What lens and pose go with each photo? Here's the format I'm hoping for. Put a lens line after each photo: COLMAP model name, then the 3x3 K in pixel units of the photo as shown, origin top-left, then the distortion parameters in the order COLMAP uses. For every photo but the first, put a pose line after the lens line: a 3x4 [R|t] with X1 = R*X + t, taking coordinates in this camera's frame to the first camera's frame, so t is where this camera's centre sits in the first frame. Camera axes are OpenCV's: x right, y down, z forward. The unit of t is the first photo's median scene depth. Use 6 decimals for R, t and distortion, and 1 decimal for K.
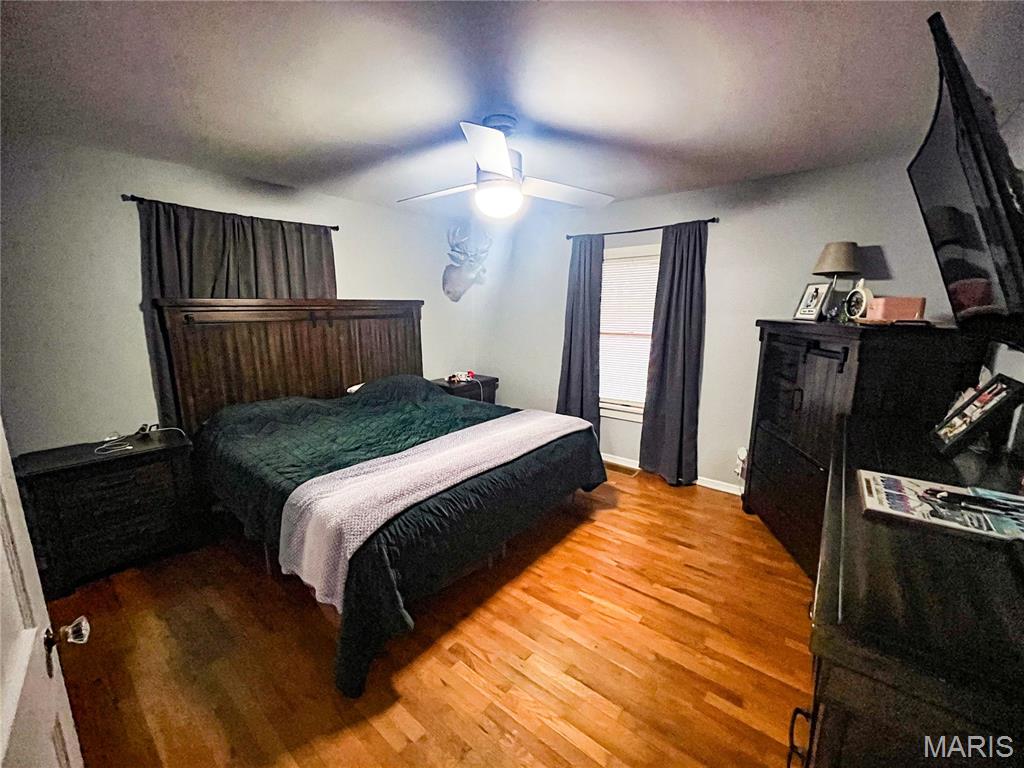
lens RADIAL K [[411.7, 0, 512.5], [0, 411.7, 381.7], [0, 0, 1]] dist [-0.003158, -0.000223]
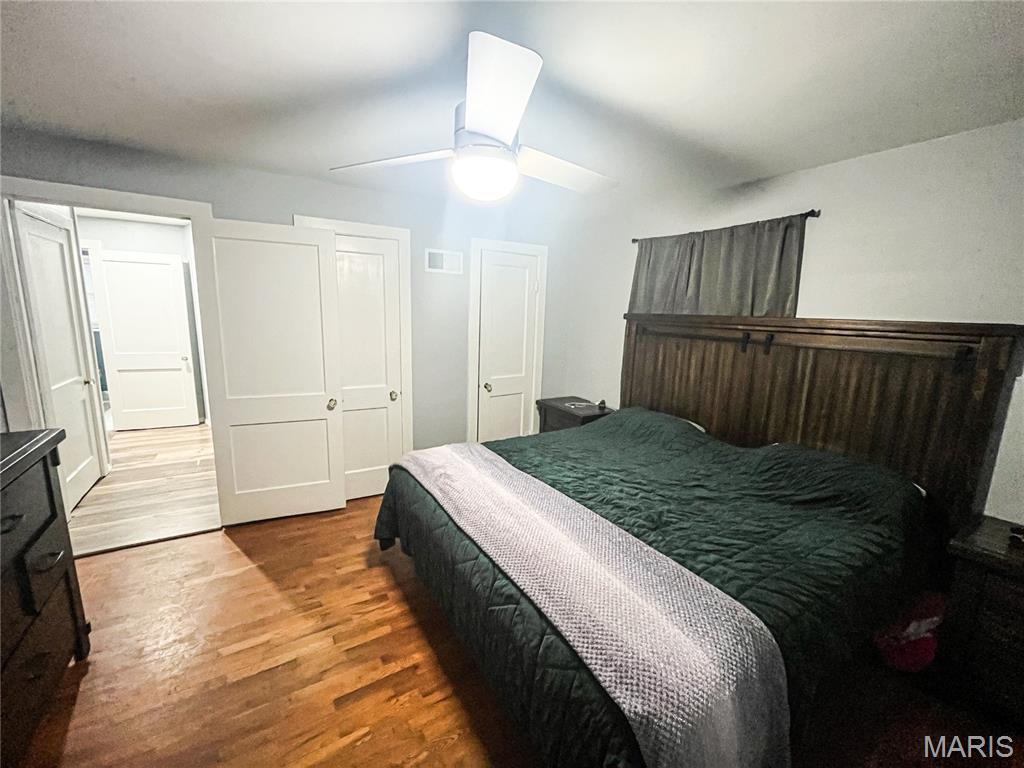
lens RADIAL K [[411.7, 0, 511.2], [0, 411.7, 381.2], [0, 0, 1]] dist [-0.003158, -0.000223]
pose [[-0.321343, 0.157923, -0.933702, 0.637562], [-0.202345, 0.951773, 0.230619, -0.260078], [0.925092, 0.263038, -0.273890, 1.249139]]
